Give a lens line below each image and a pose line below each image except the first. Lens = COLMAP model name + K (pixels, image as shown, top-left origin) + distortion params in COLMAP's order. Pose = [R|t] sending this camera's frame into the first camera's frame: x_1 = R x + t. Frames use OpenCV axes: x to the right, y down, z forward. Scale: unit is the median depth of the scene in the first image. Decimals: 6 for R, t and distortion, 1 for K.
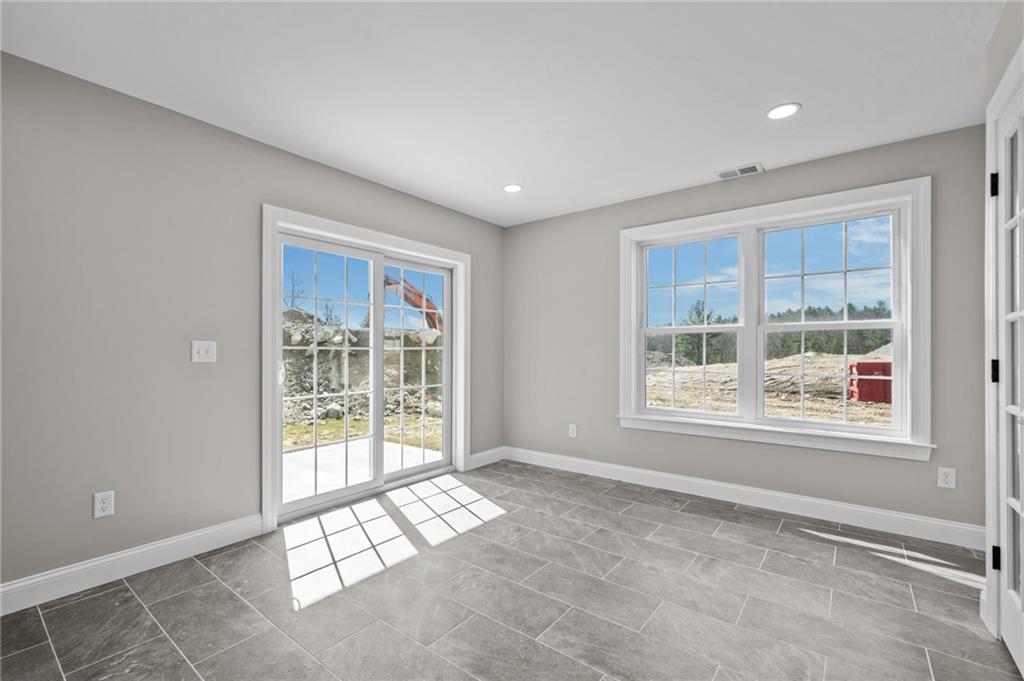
lens RADIAL K [[457.3, 0, 488.7], [0, 457.3, 353.7], [0, 0, 1]] dist [0.001894, 0.002315]
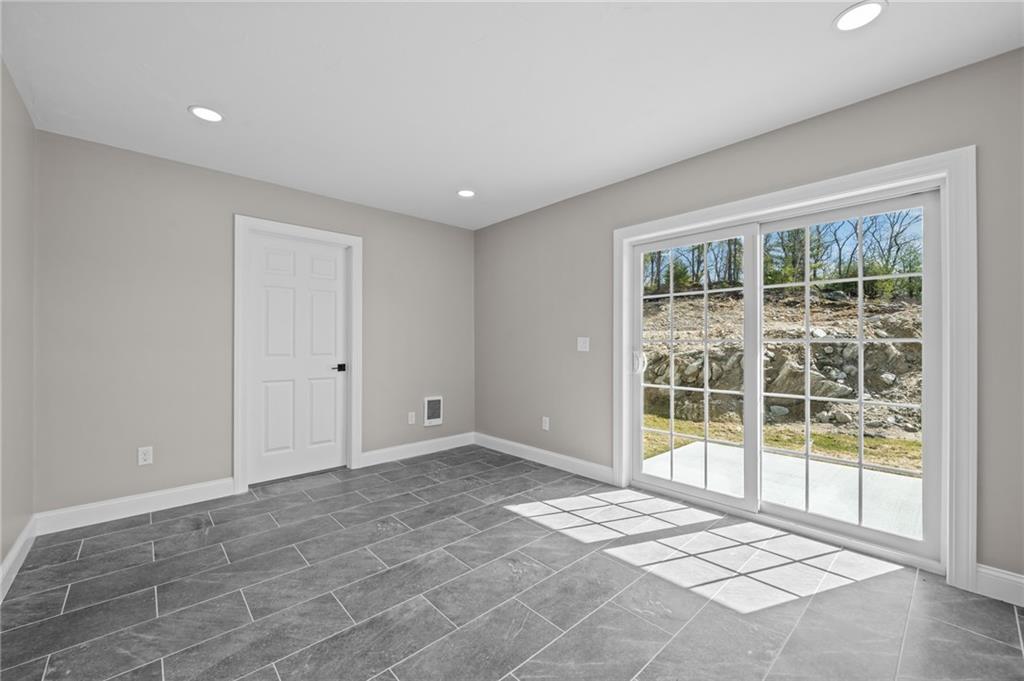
lens RADIAL K [[410.3, 0, 510.8], [0, 410.3, 344.6], [0, 0, 1]] dist [-0.002785, 0.000228]
pose [[-0.162270, -0.000156, -0.986746, 0.733877], [-0.008391, 0.999964, 0.001222, -0.002835], [0.986711, 0.008478, -0.162266, 0.941008]]
